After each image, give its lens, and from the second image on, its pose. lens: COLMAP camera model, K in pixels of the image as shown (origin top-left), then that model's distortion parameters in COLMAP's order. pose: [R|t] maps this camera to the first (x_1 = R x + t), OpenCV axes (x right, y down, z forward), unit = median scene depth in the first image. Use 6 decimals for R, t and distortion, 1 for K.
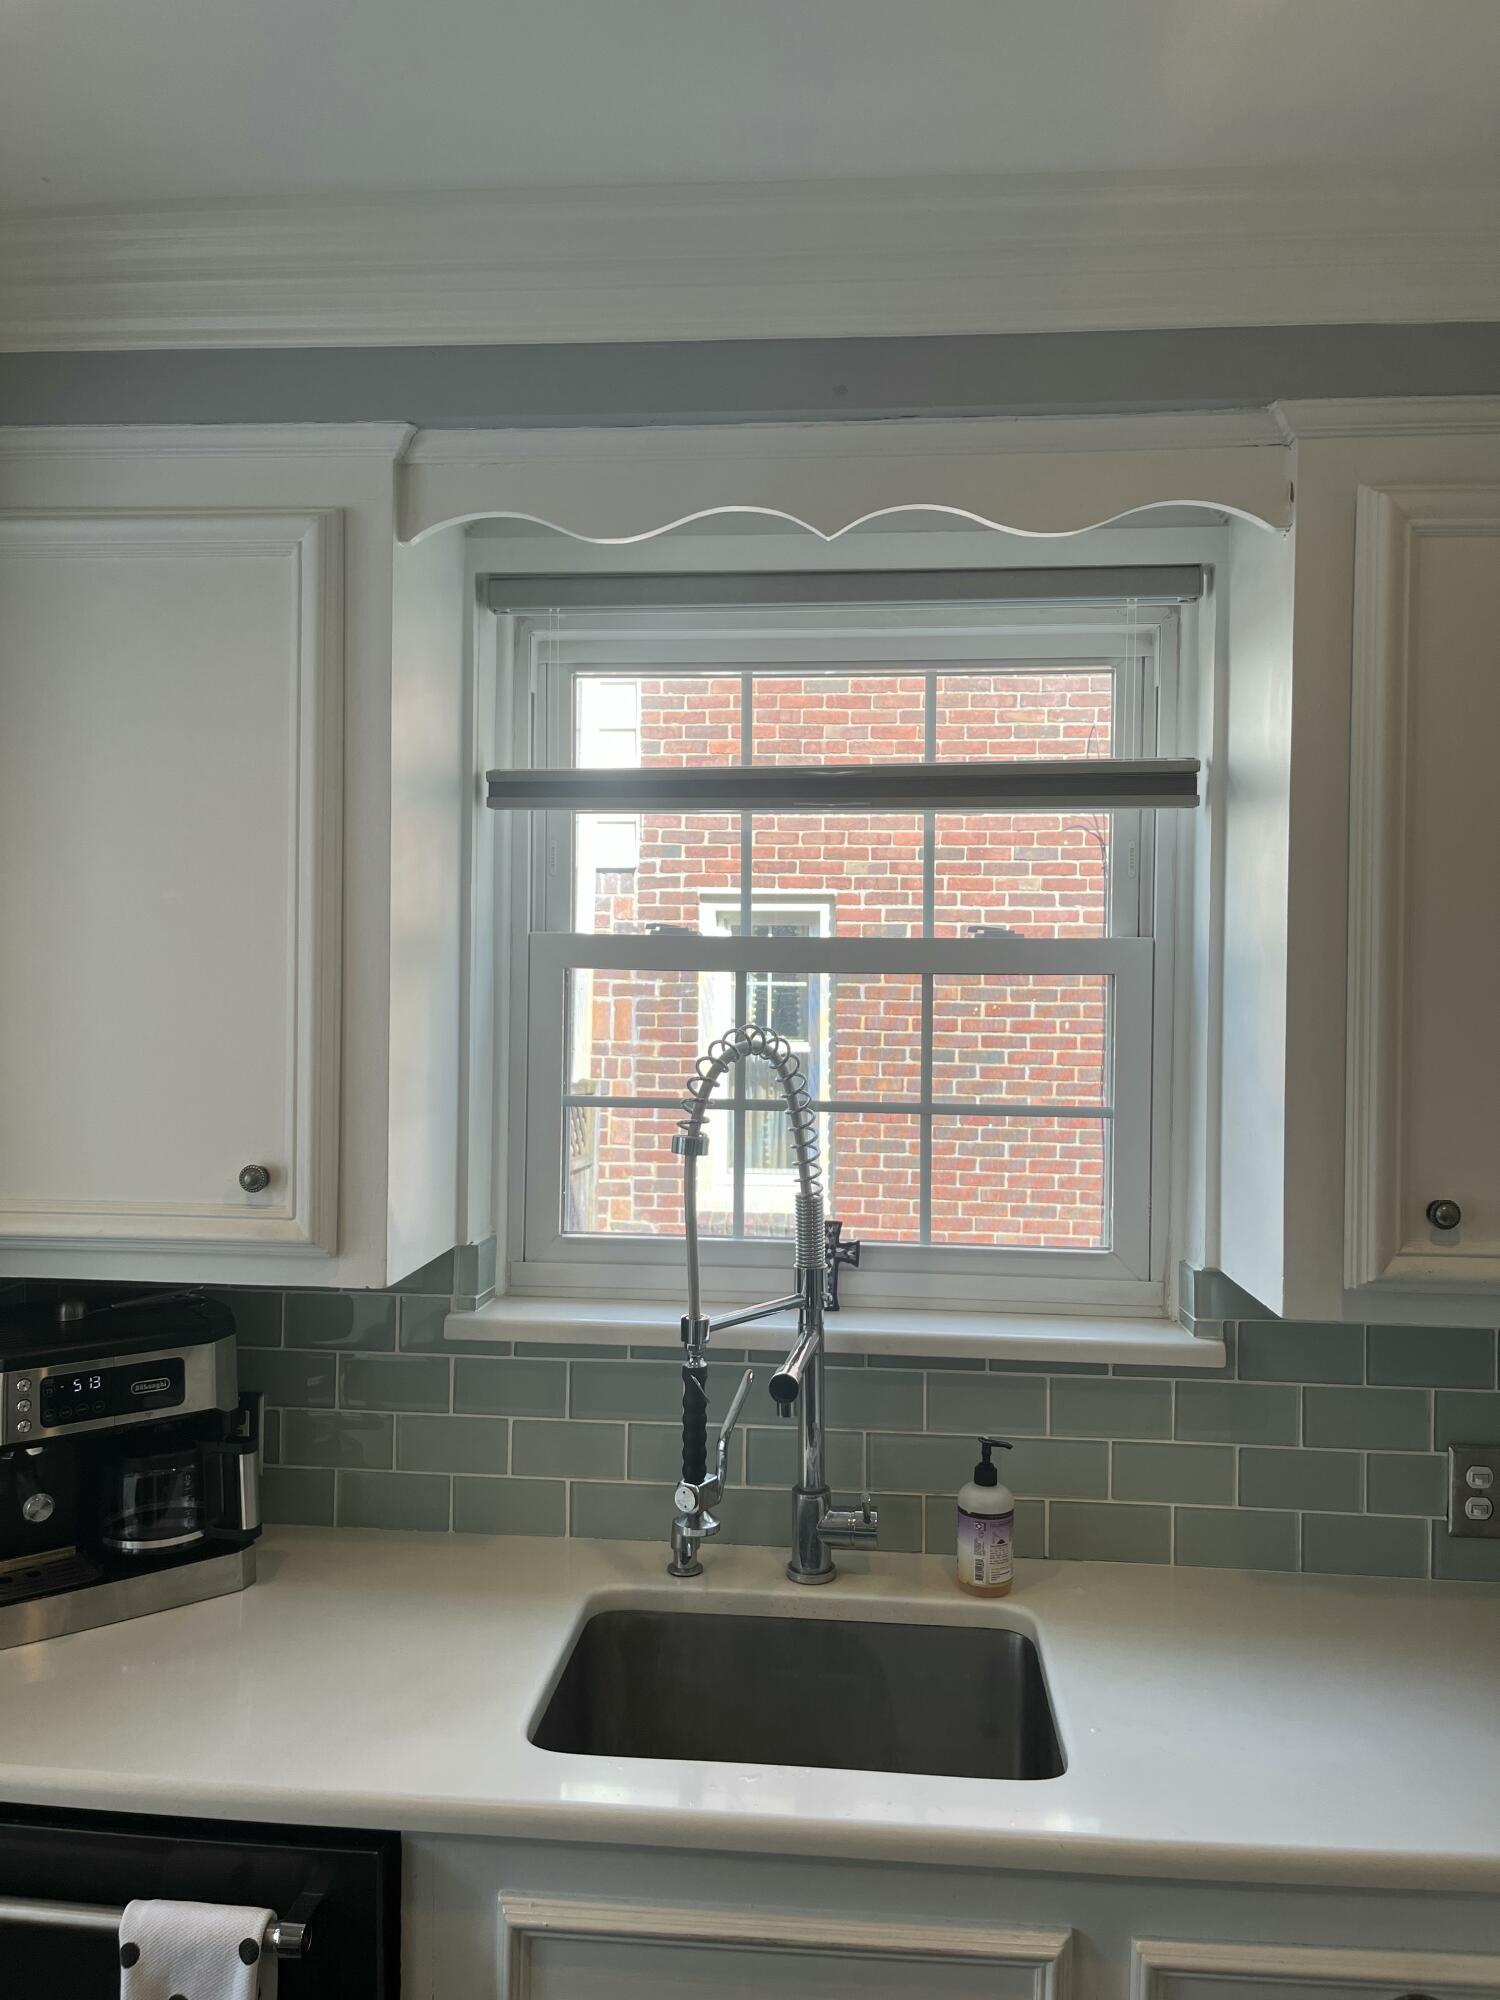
lens RADIAL K [[1523.4, 0, 747.9], [0, 1523.4, 995.3], [0, 0, 1]] dist [0.071832, -0.095432]
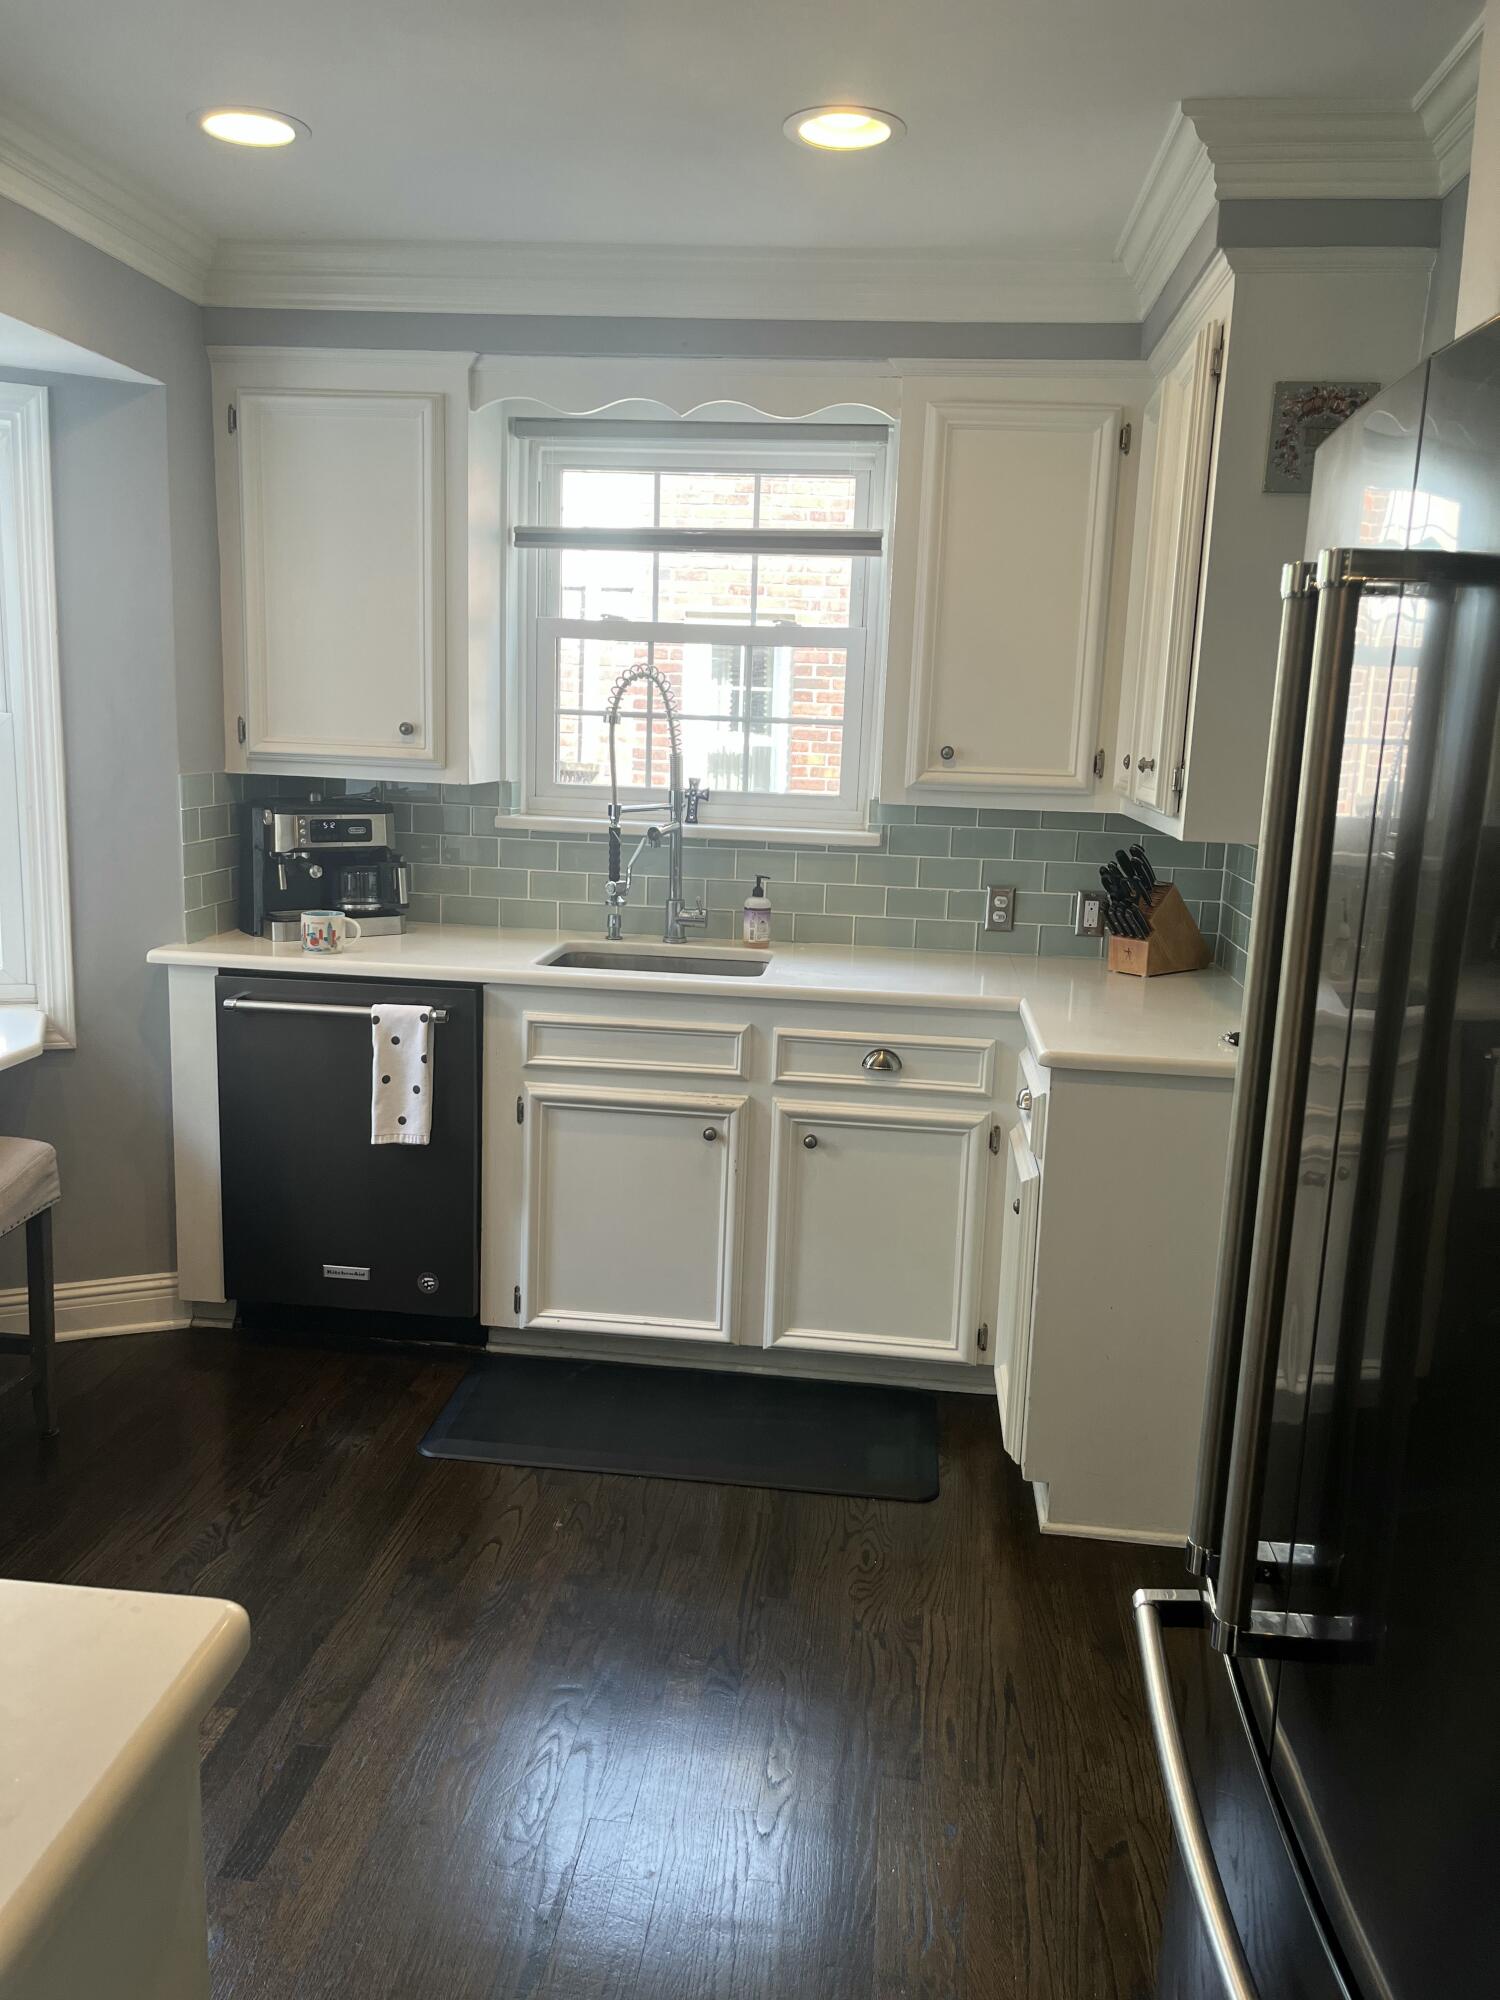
lens RADIAL K [[1523.4, 0, 755.3], [0, 1523.4, 1004.2], [0, 0, 1]] dist [0.071832, -0.095432]
pose [[0.999560, 0.028043, -0.009659, 0.176348], [-0.025911, 0.984096, 0.175740, 0.101122], [0.014433, -0.175412, 0.984389, -1.051890]]
